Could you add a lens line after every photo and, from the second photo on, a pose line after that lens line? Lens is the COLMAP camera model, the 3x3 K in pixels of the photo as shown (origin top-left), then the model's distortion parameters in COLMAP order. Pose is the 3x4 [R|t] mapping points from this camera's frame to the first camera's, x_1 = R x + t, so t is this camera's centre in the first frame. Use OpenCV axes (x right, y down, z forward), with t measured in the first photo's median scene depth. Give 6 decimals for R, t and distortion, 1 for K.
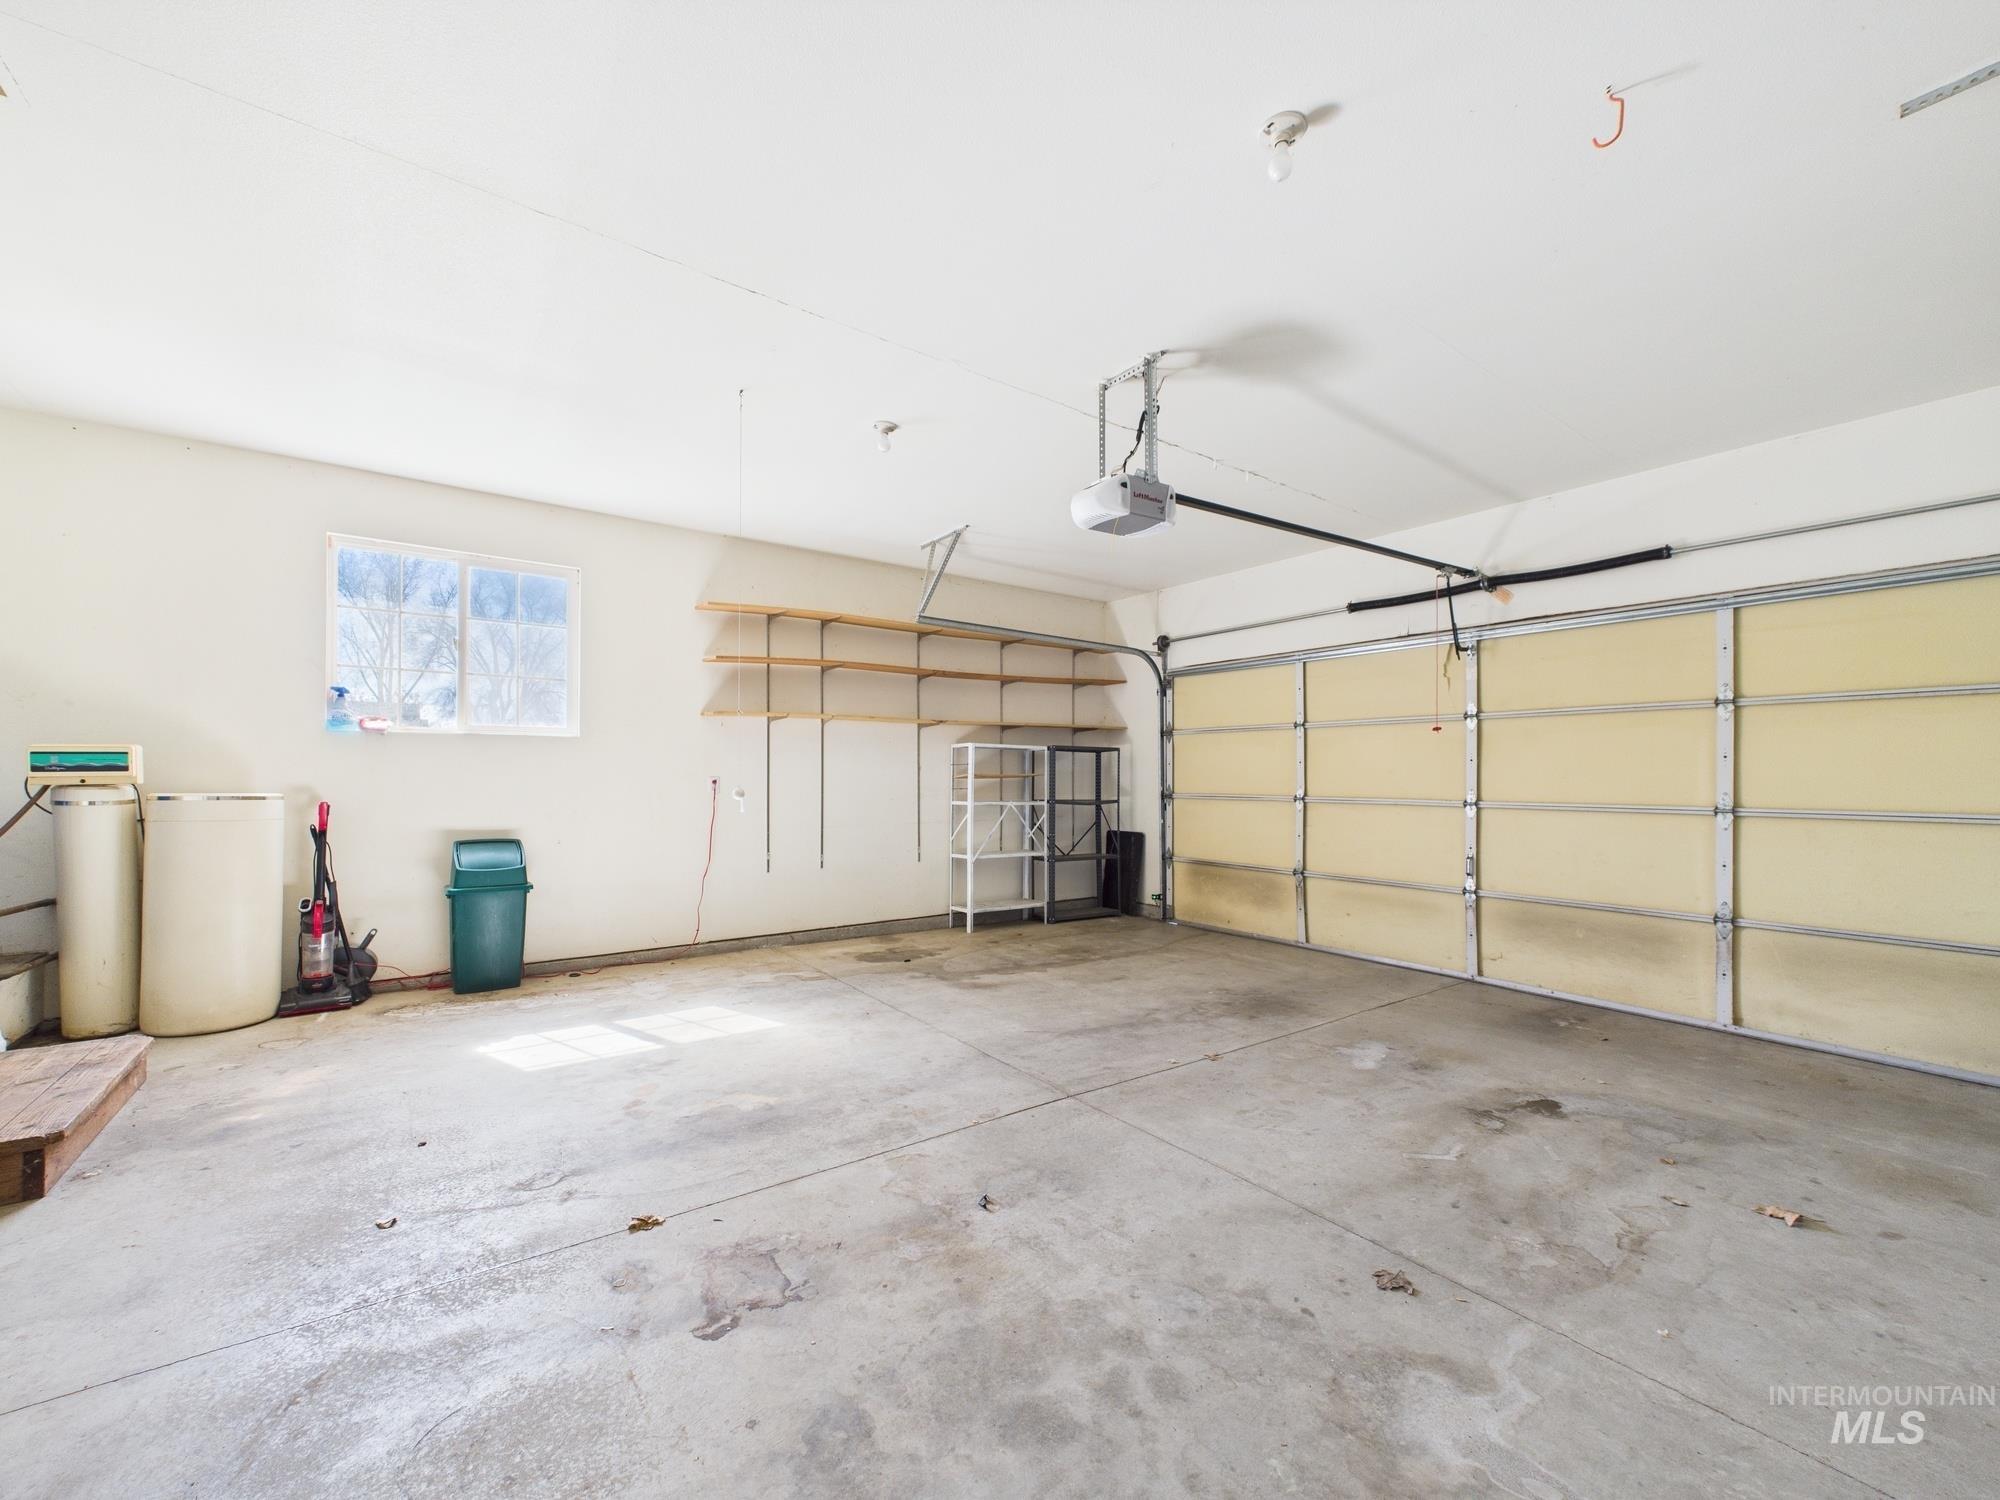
lens RADIAL K [[798.9, 0, 997.4], [0, 798.9, 793.0], [0, 0, 1]] dist [0.000914, 0.000323]
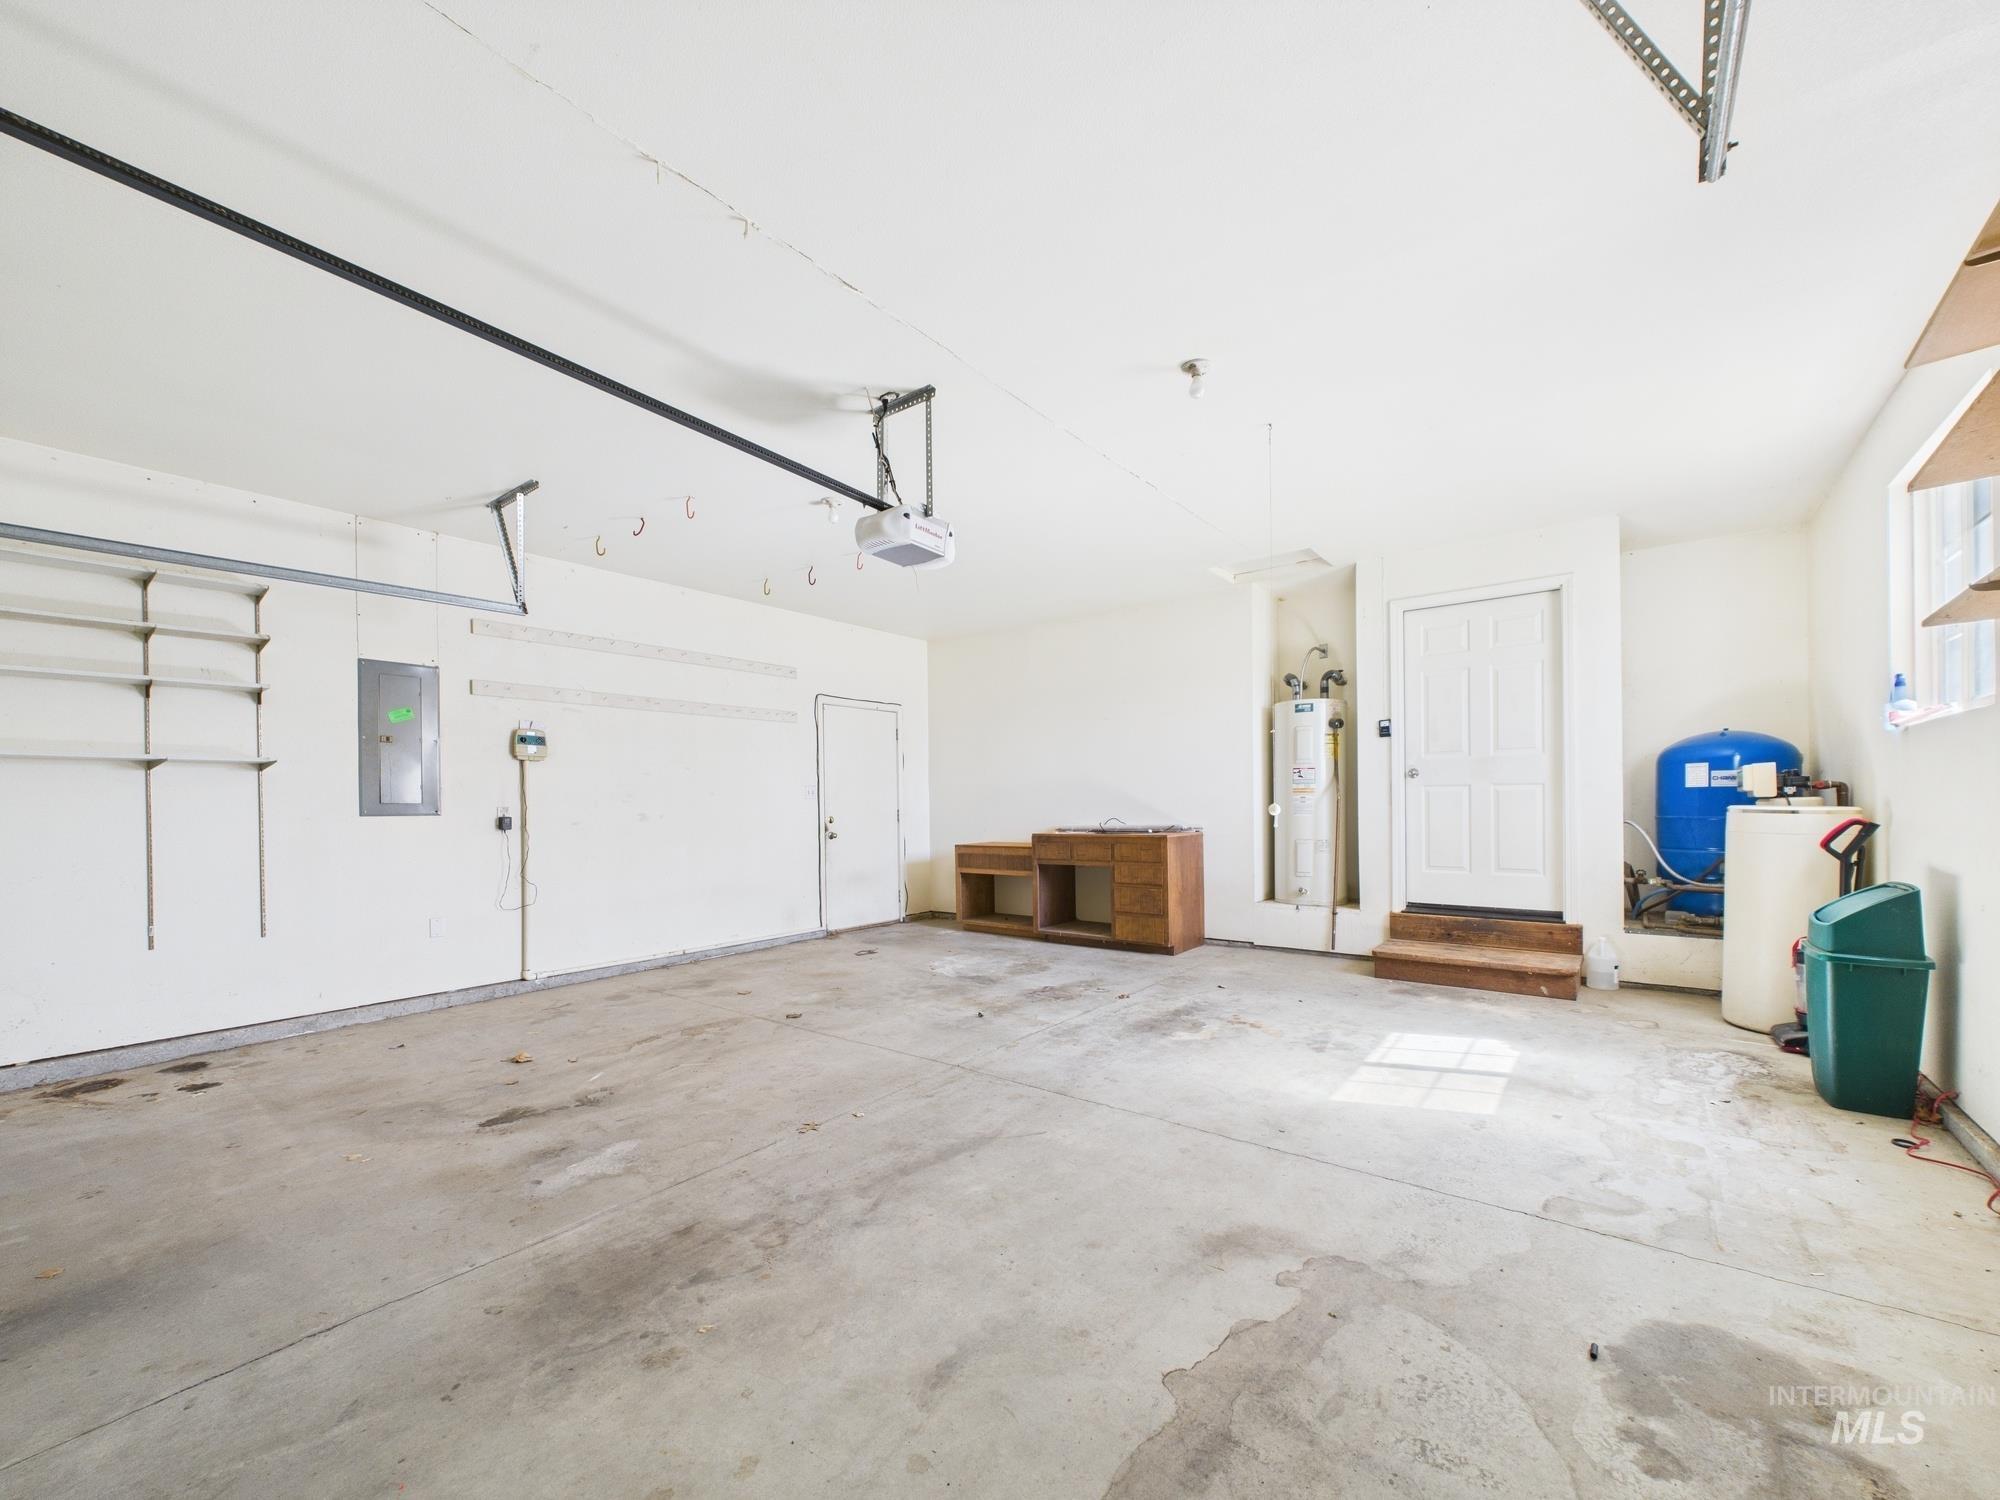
lens RADIAL K [[798.9, 0, 997.4], [0, 798.9, 793.0], [0, 0, 1]] dist [0.000914, 0.000323]
pose [[-0.961232, 0.003405, -0.275721, 0.314618], [0.002024, 0.999984, 0.005295, -0.026469], [0.275734, 0.004531, -0.961223, 1.892257]]
